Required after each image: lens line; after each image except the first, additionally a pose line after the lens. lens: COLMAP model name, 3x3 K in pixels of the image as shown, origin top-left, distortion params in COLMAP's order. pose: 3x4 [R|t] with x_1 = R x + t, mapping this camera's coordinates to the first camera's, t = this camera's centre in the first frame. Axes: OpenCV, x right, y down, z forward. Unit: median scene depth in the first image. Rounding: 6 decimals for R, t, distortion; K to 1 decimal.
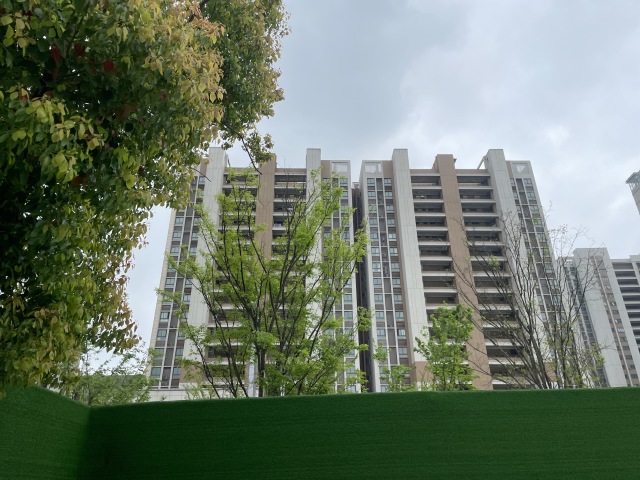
lens RADIAL K [[492.5, 0, 321.1], [0, 492.5, 236.3], [0, 0, 1]] dist [0.096929, -0.112566]
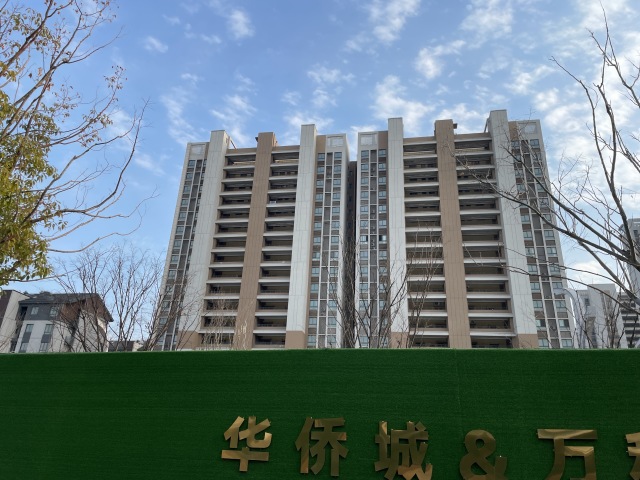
lens RADIAL K [[492.5, 0, 321.1], [0, 492.5, 236.3], [0, 0, 1]] dist [0.096929, -0.112566]
pose [[0.978852, -0.031326, -0.202157, 0.217556], [0.042109, 0.997898, 0.049260, 0.001953], [0.200189, -0.056731, 0.978114, 0.000319]]
